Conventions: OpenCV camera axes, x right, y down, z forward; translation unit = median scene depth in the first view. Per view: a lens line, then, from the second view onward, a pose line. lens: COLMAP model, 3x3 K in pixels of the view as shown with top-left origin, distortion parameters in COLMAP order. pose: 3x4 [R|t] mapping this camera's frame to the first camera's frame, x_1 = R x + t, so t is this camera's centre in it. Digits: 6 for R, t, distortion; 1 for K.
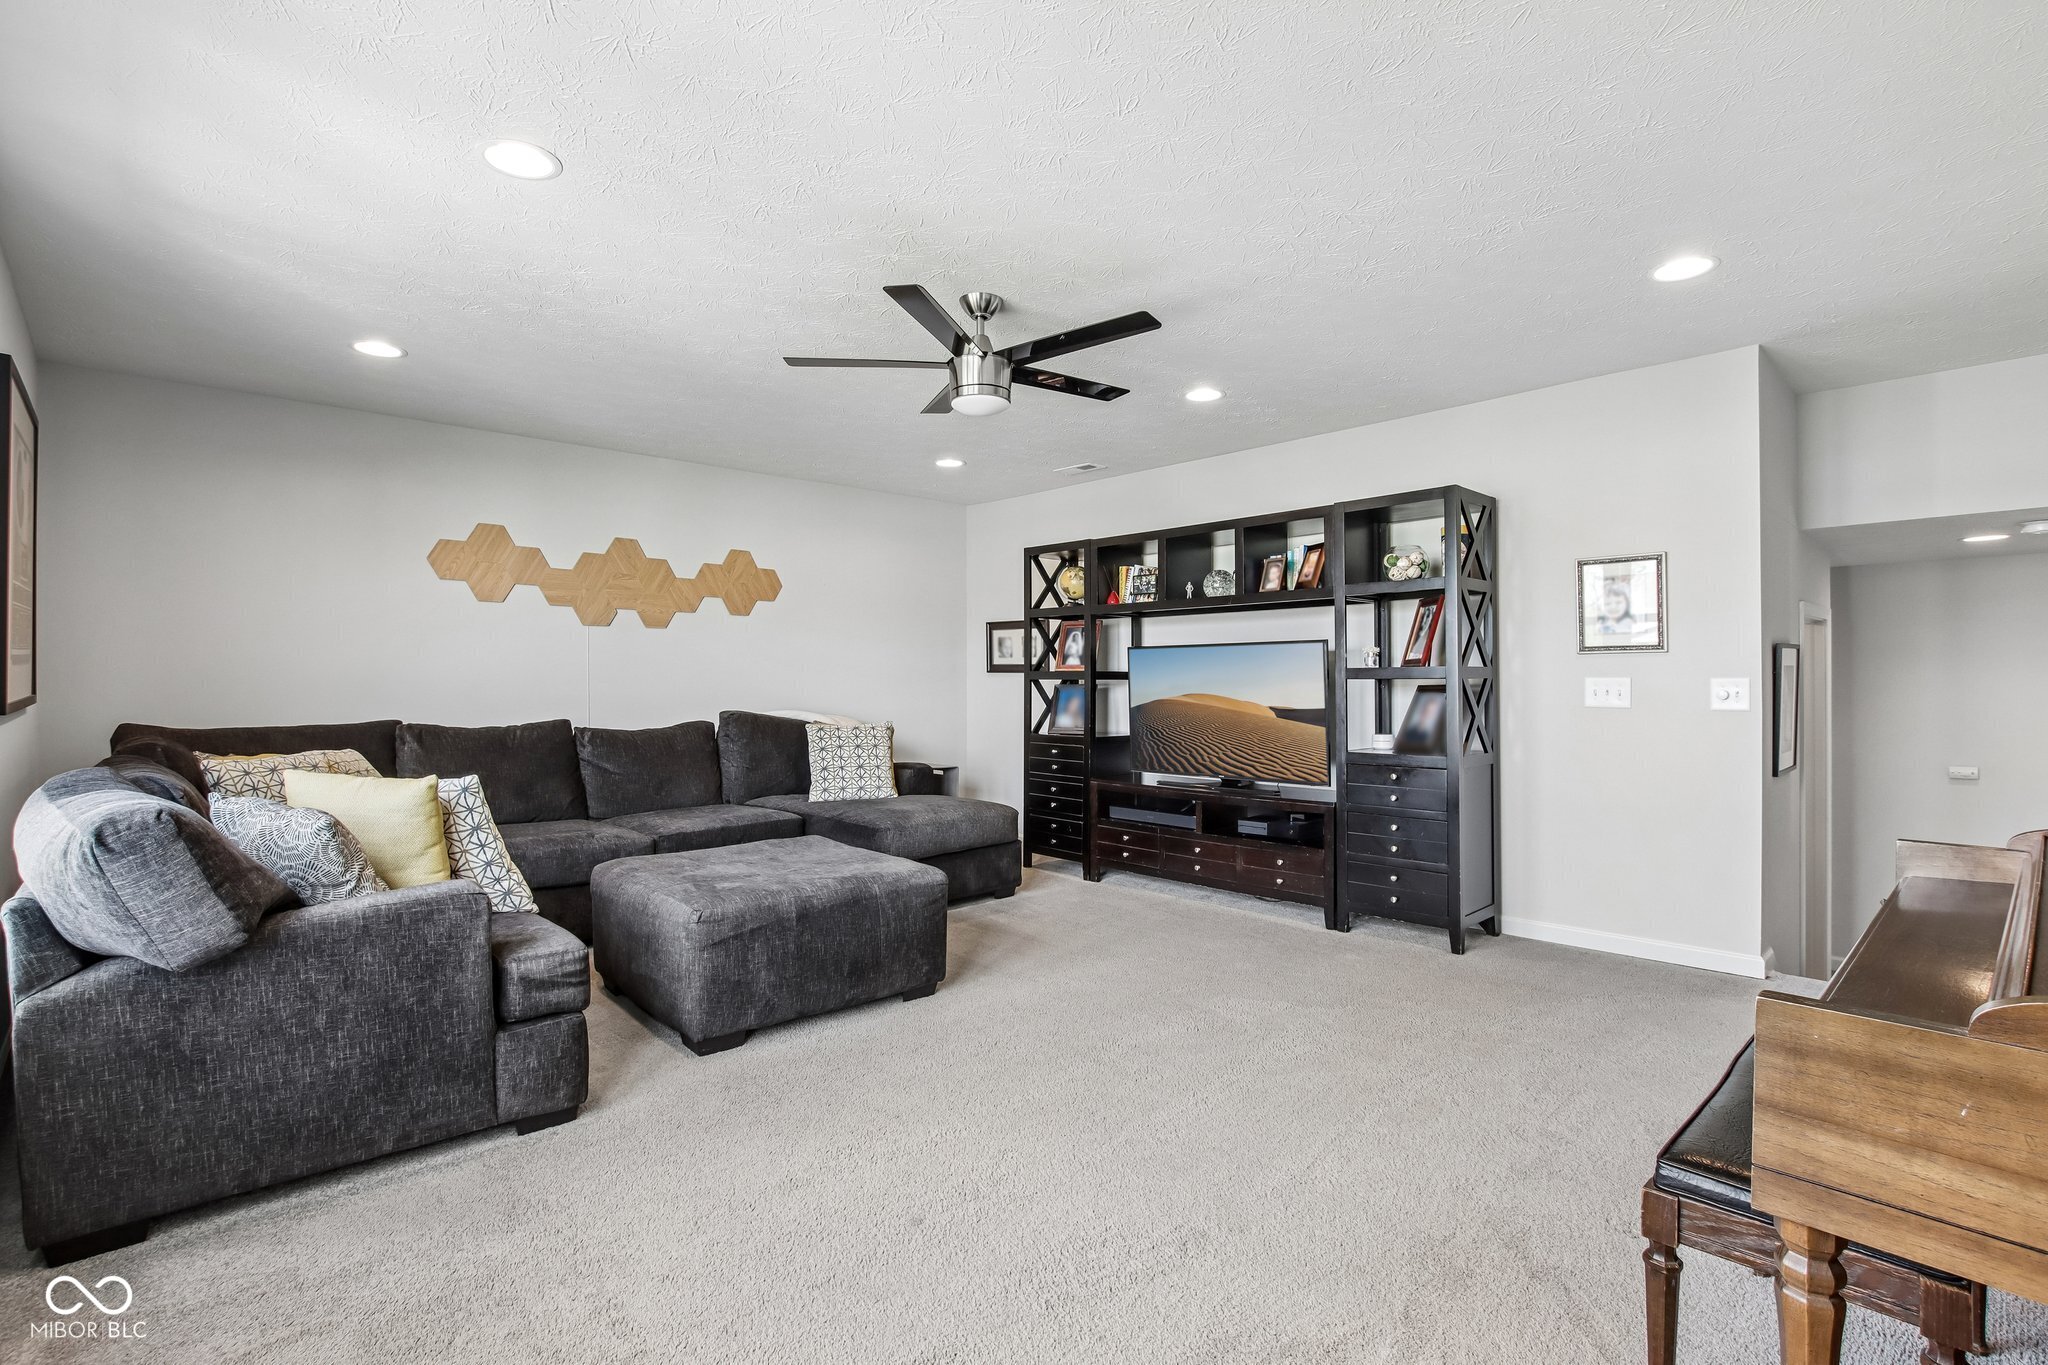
lens RADIAL K [[951.9, 0, 1016.4], [0, 951.9, 688.2], [0, 0, 1]] dist [-0.015029, 0.000130]
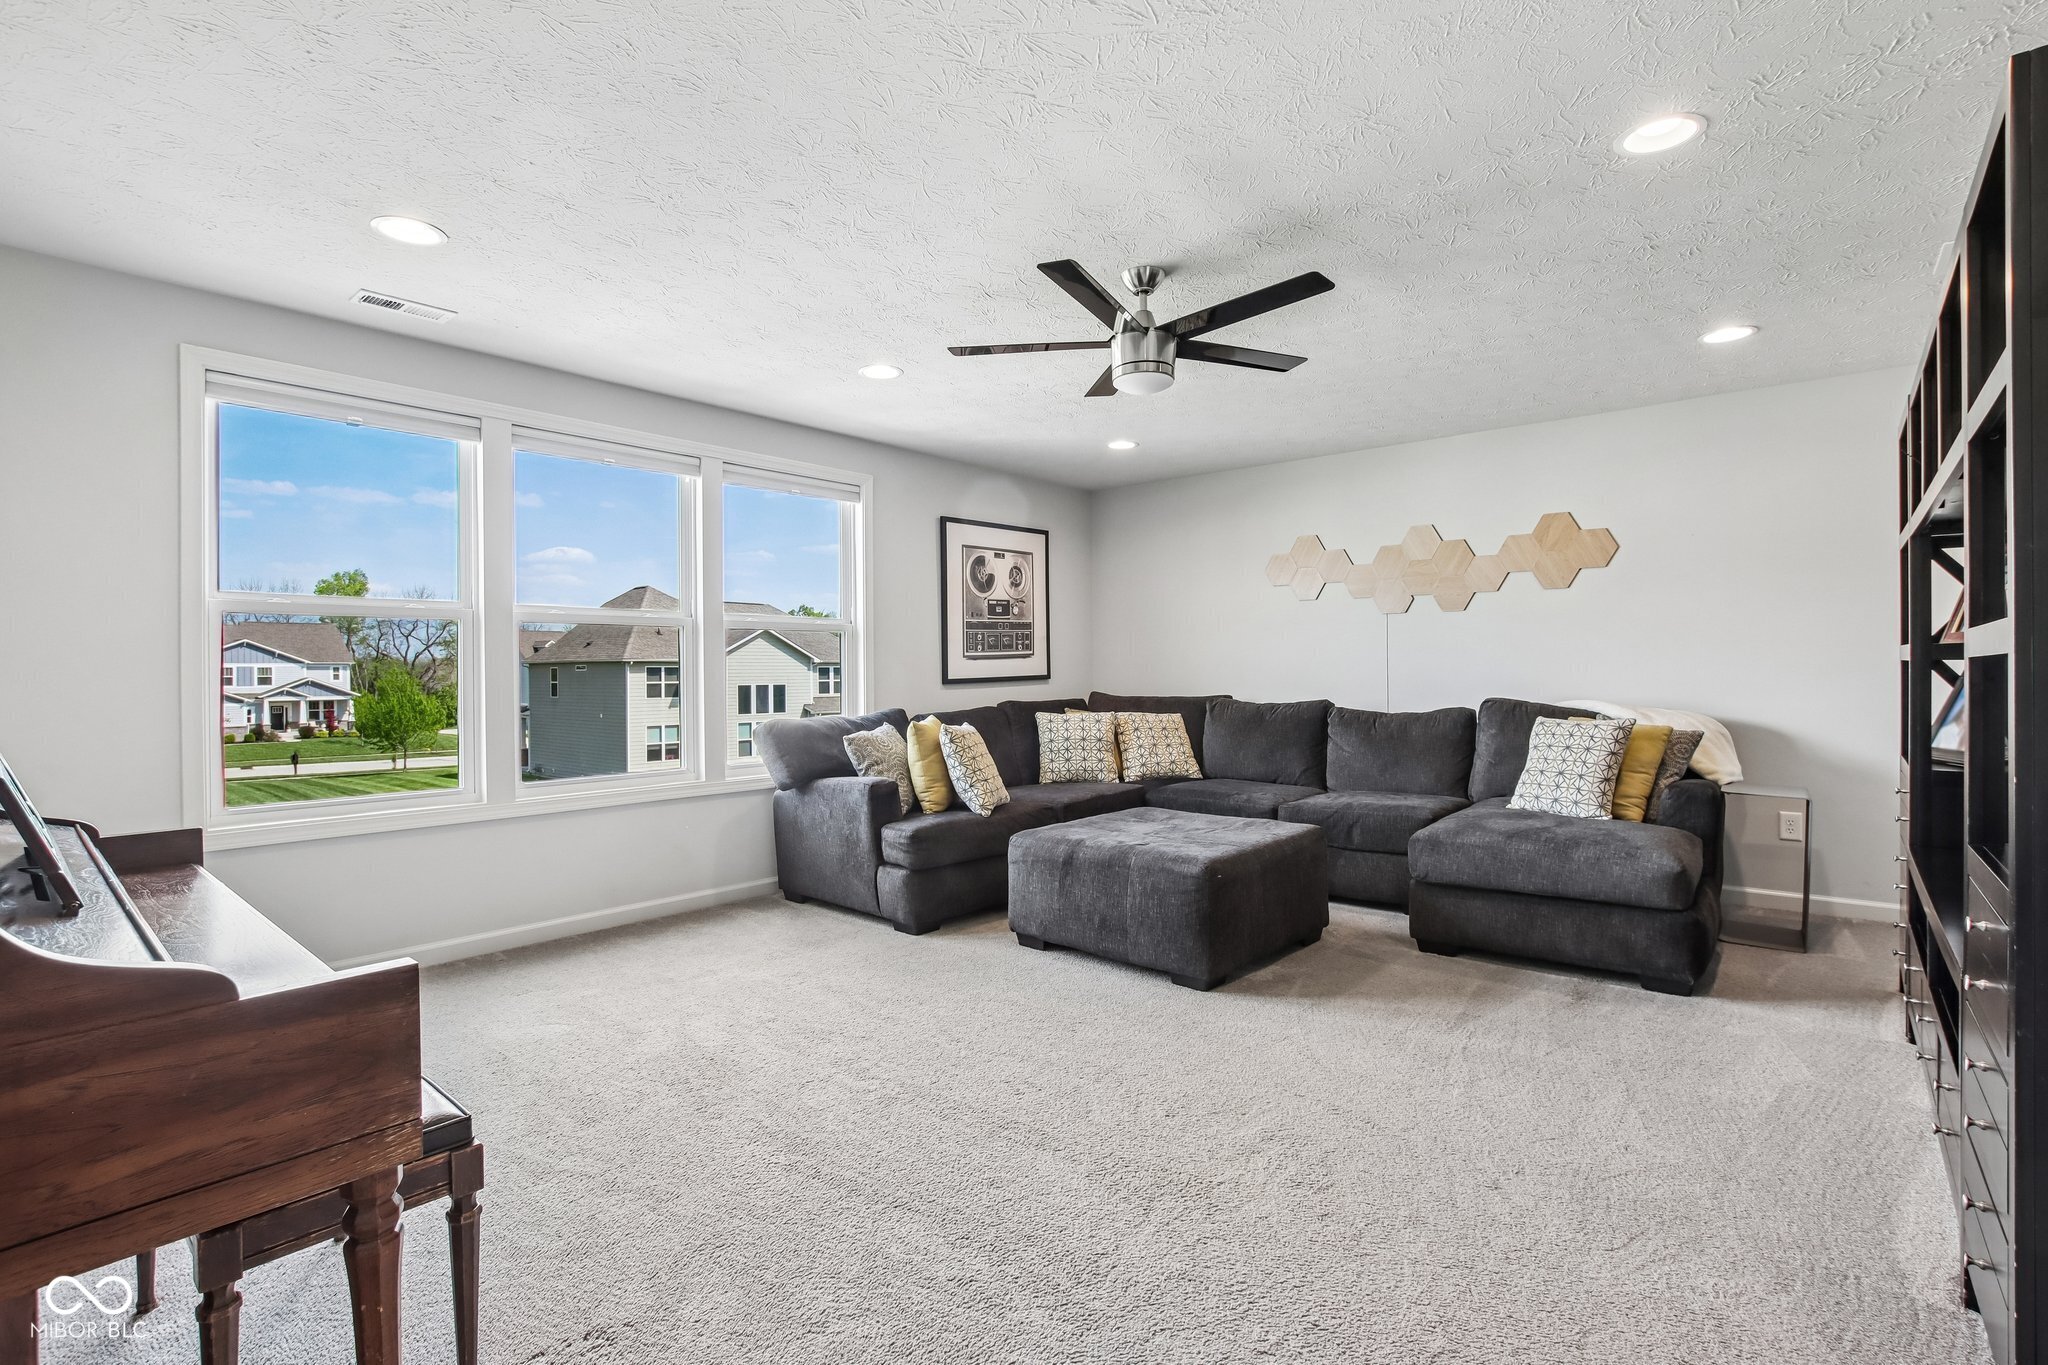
lens RADIAL K [[951.9, 0, 1016.4], [0, 951.9, 673.2], [0, 0, 1]] dist [-0.015029, 0.000130]
pose [[0.122746, 0.002944, -0.992434, 0.570321], [-0.001576, 0.999995, 0.002772, -0.002135], [0.992437, 0.001223, 0.122750, 0.466672]]
